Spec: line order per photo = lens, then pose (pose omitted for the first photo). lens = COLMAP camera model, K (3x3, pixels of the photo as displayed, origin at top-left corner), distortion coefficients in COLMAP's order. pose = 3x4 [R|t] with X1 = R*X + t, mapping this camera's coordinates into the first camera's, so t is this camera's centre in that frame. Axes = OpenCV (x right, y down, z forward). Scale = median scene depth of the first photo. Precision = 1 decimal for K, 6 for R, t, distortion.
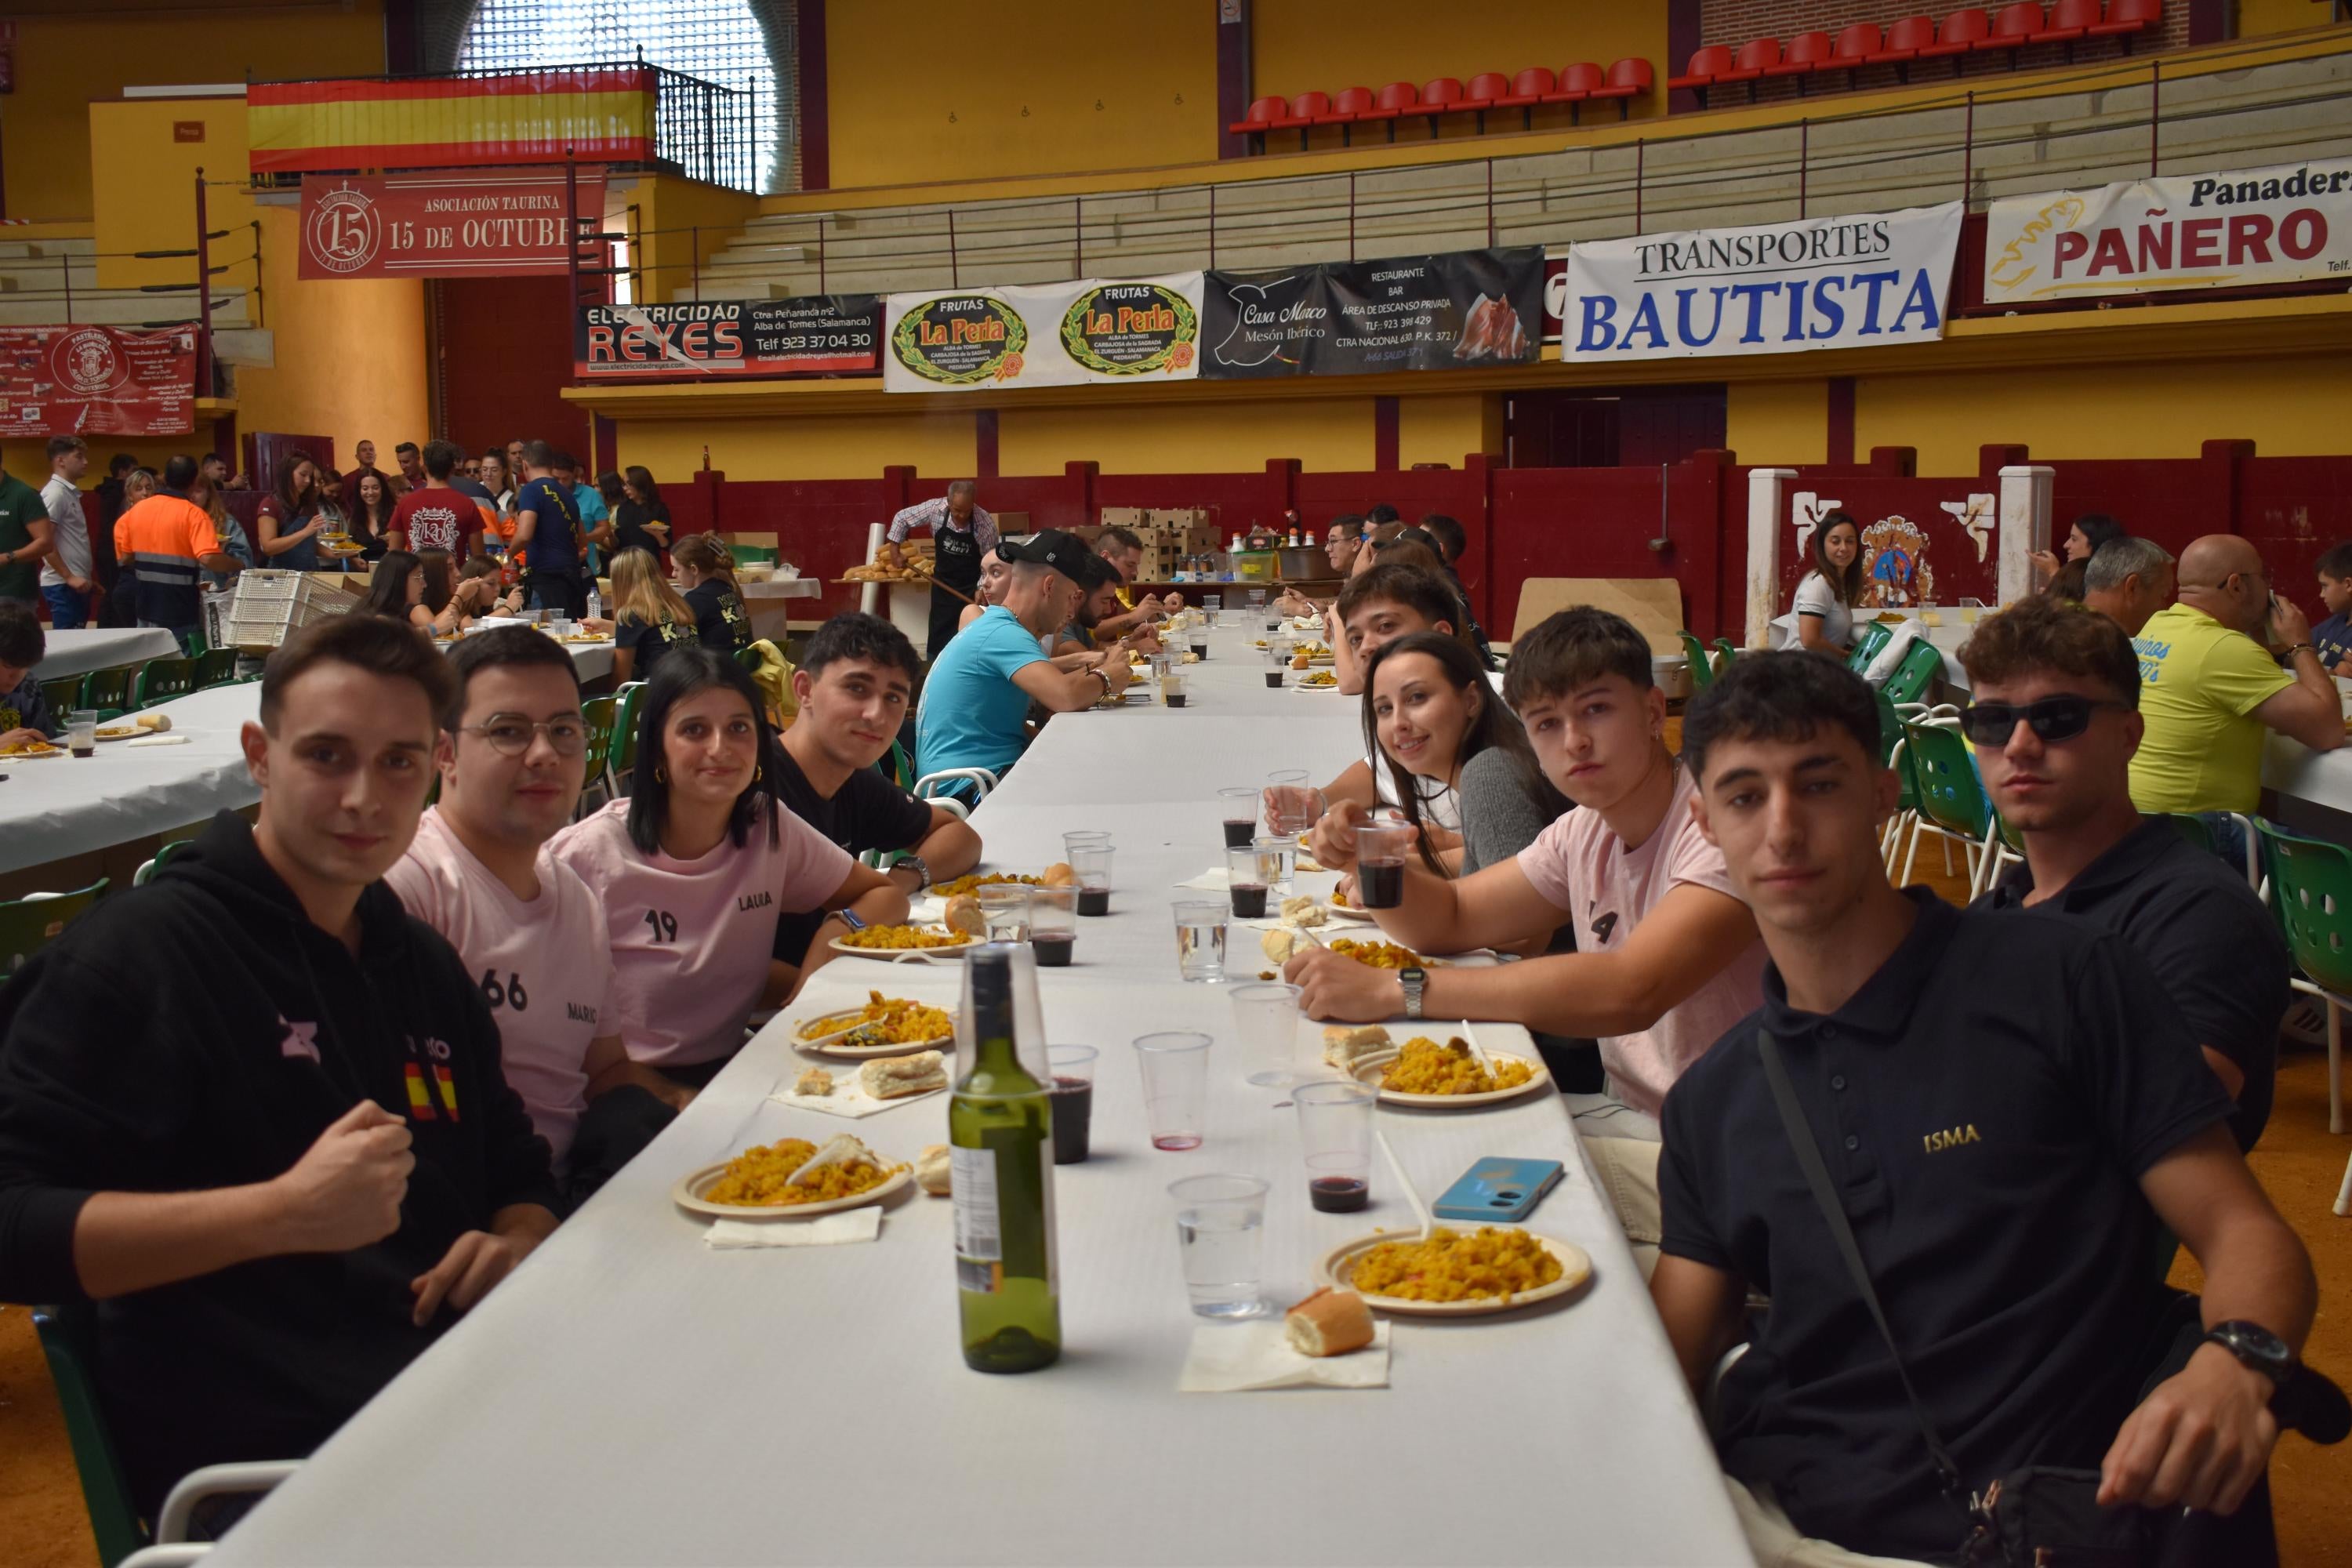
lens RADIAL K [[2564.2, 0, 1172.6], [0, 2564.2, 784.6], [0, 0, 1]] dist [-0.065148, 0.016873]
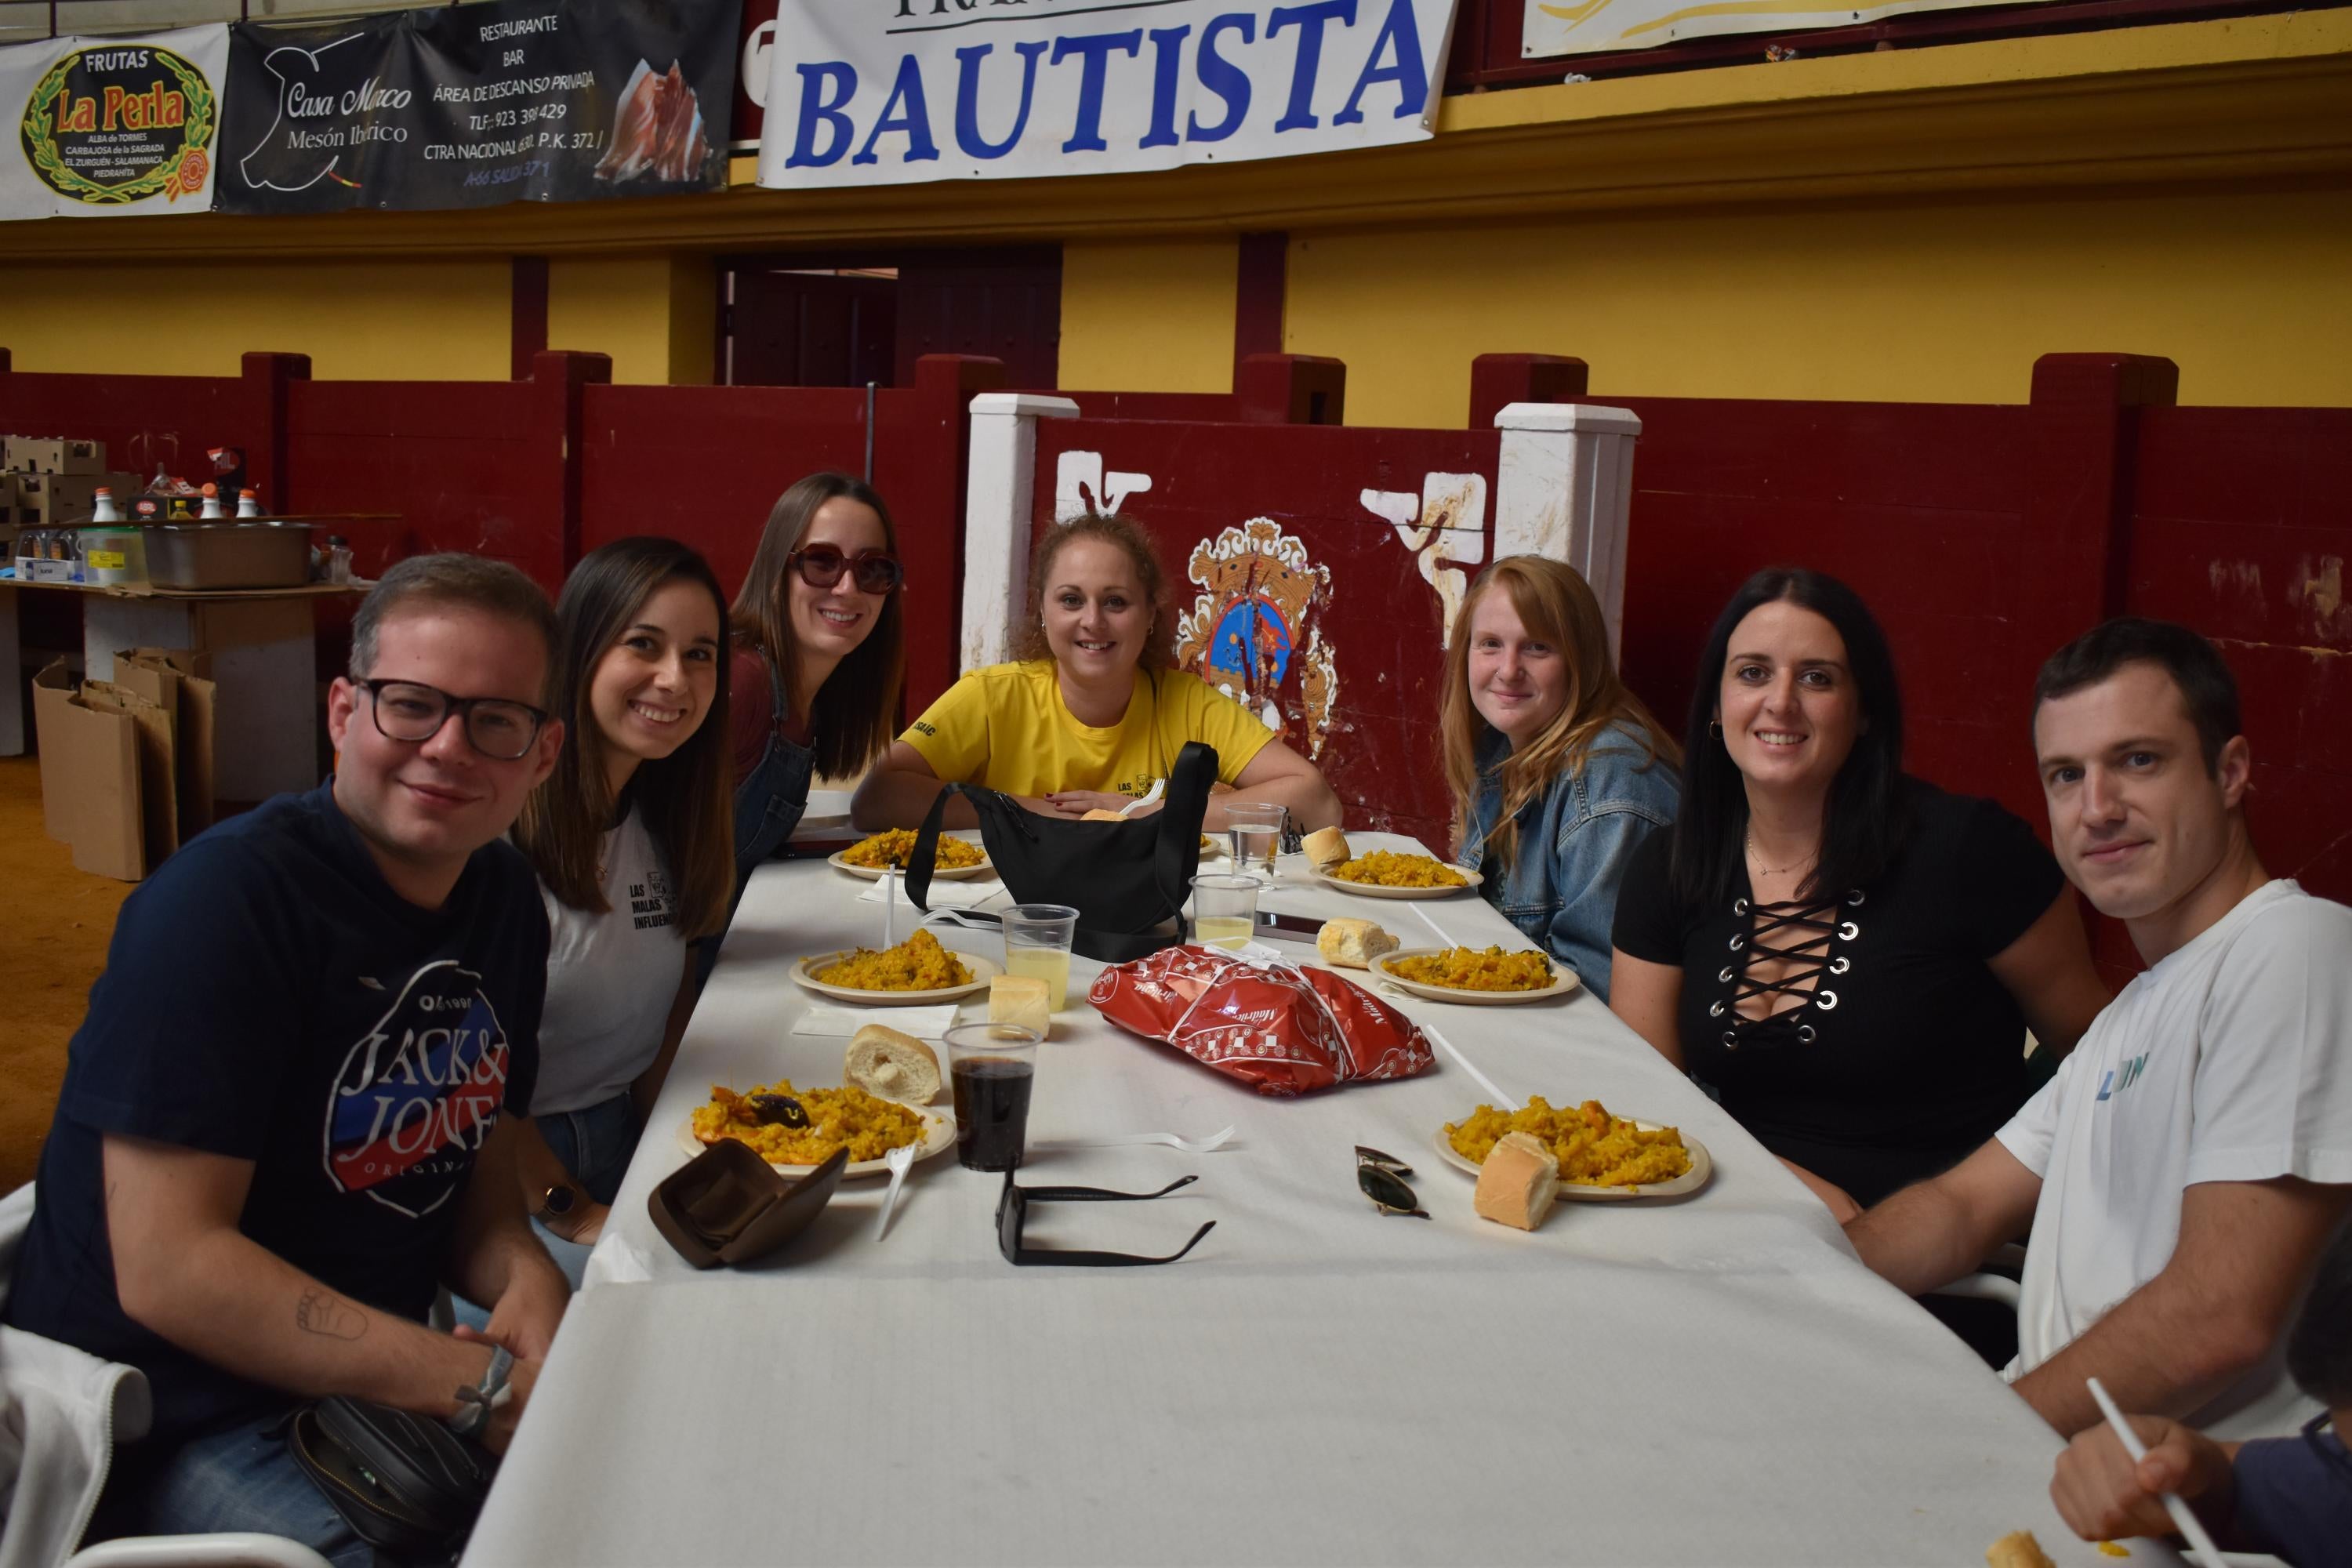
lens RADIAL K [[2459.2, 0, 1177.7], [0, 2459.2, 783.4], [0, 0, 1]] dist [-0.065809, 0.013782]
pose [[0.991282, 0.033633, 0.127396, 0.152822], [-0.036336, 0.999160, 0.018956, -0.048312], [-0.126651, -0.023420, 0.991671, 0.421859]]
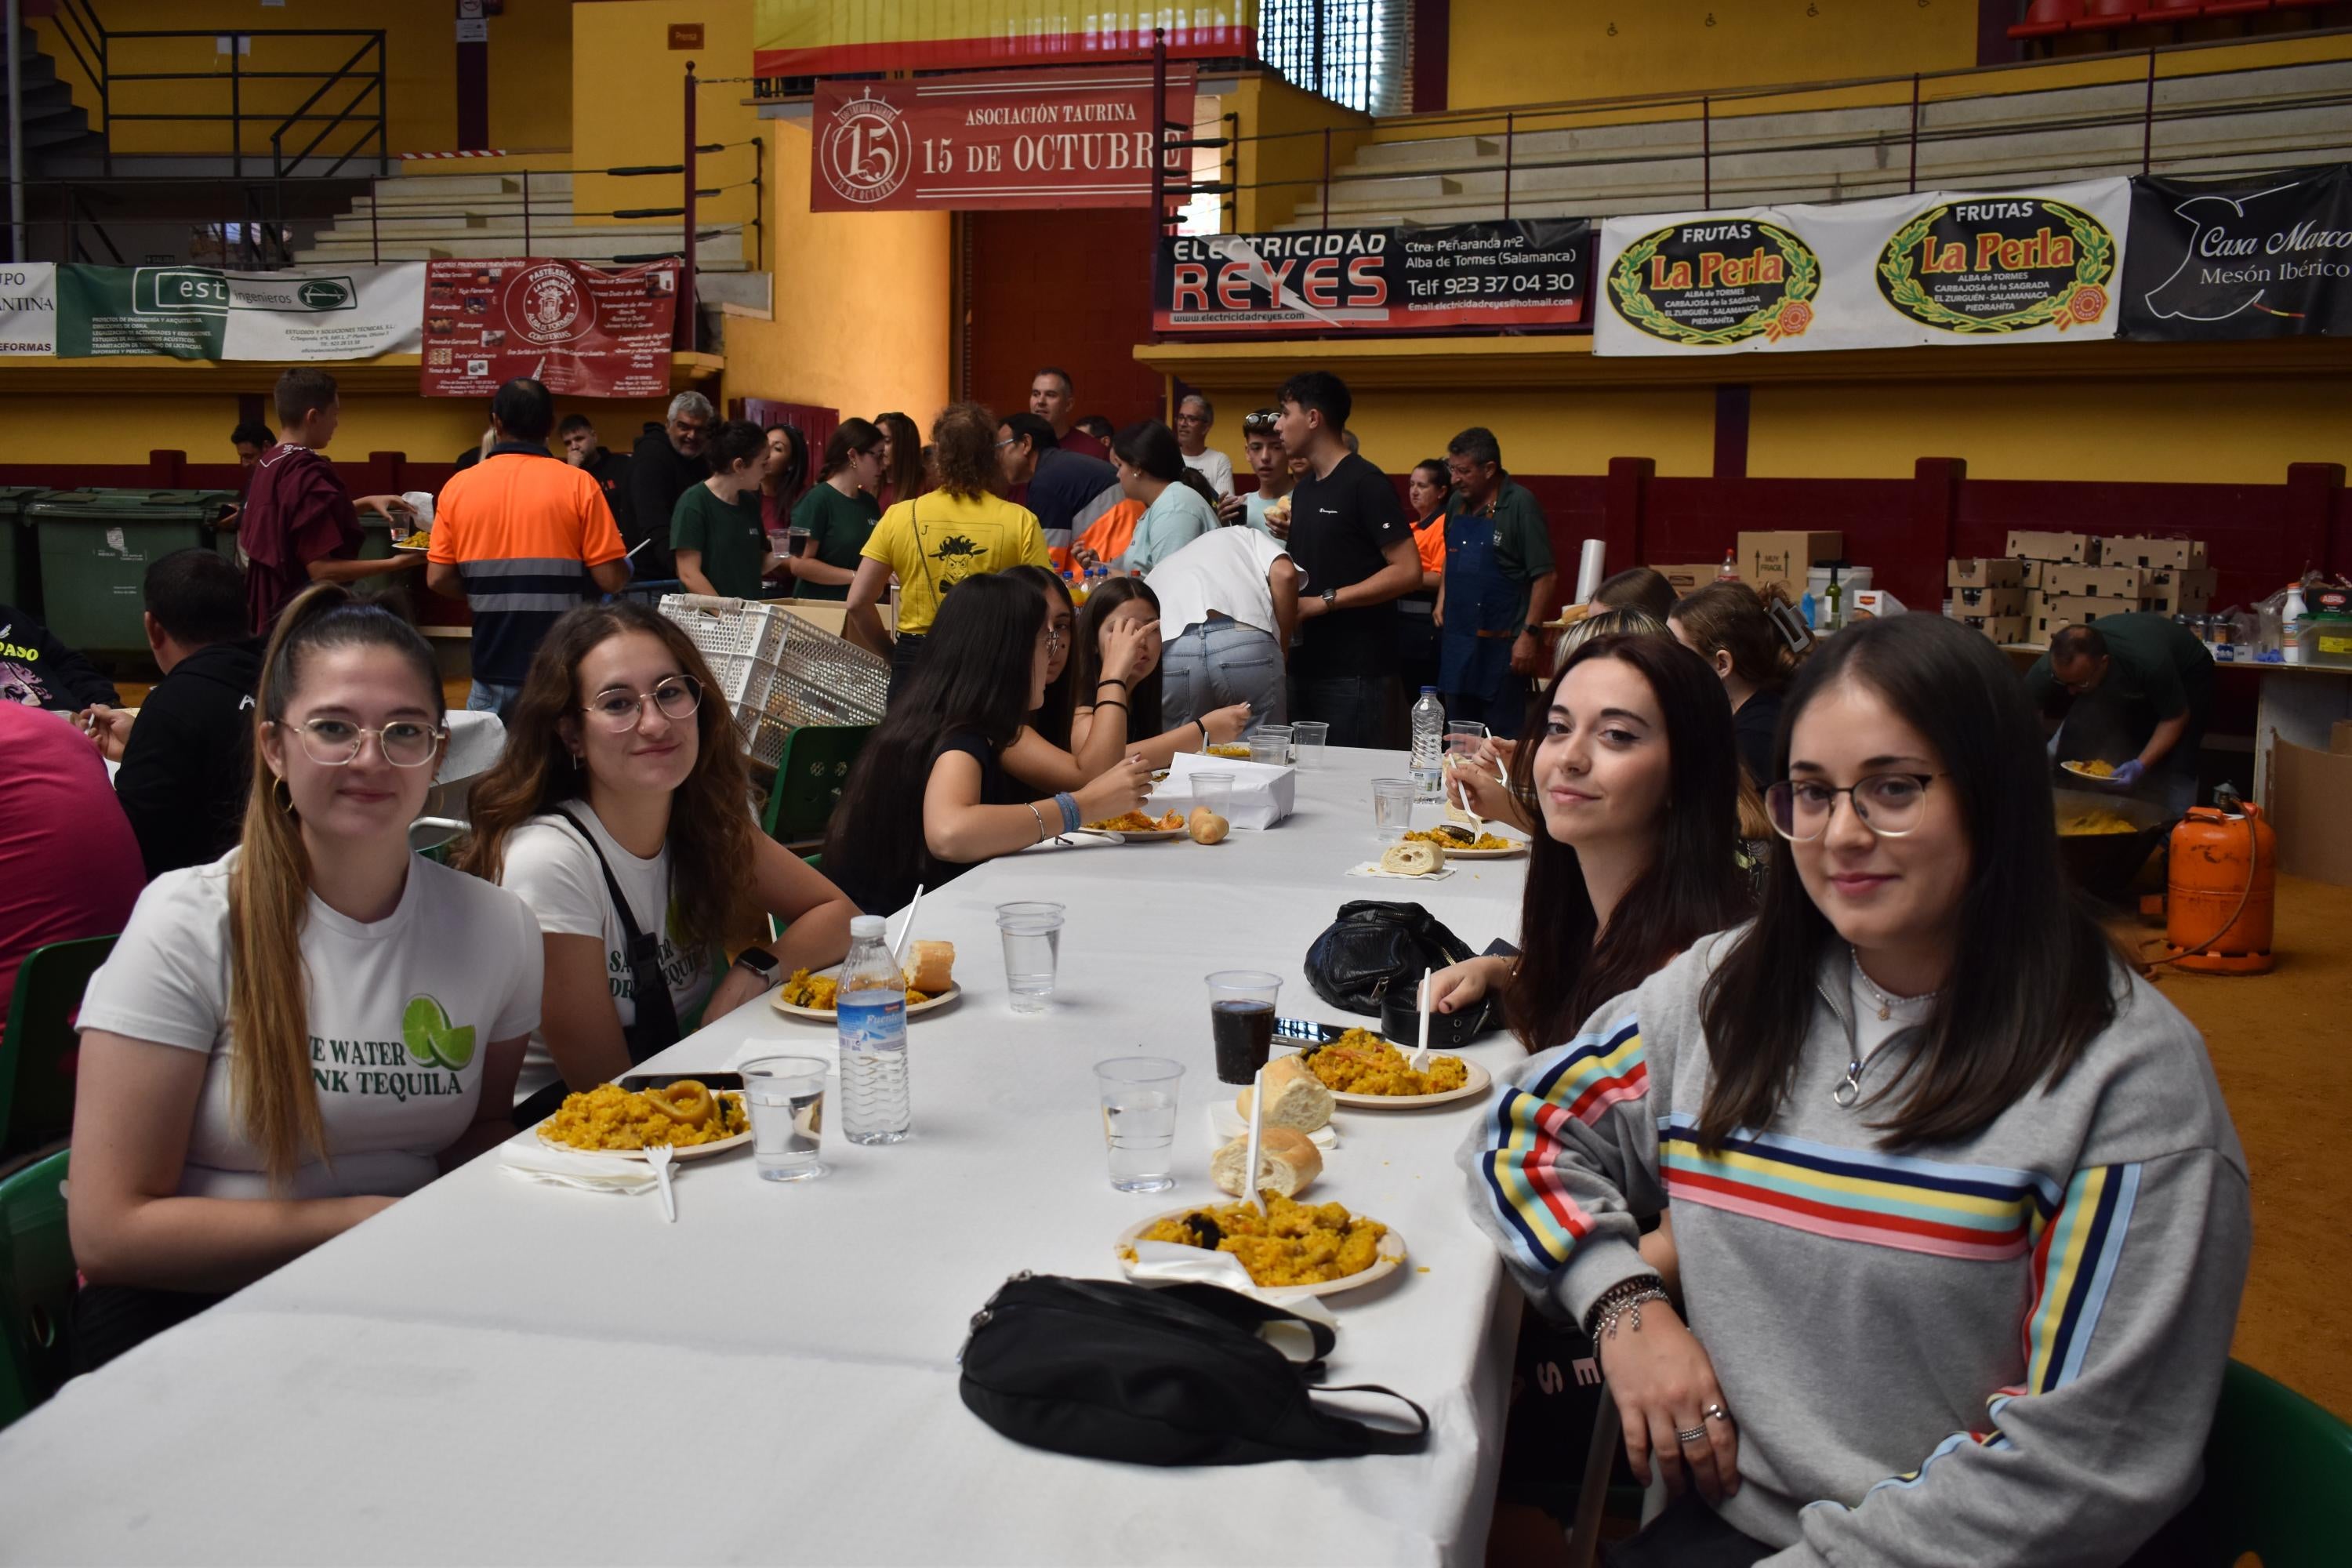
lens RADIAL K [[2241.9, 0, 1175.9], [0, 2241.9, 787.9], [0, 0, 1]] dist [-0.078658, 0.005879]
pose [[0.985627, 0.048729, -0.161753, -0.126915], [-0.046677, 0.998774, 0.016461, -0.039868], [0.162357, -0.008674, 0.986694, 0.386416]]
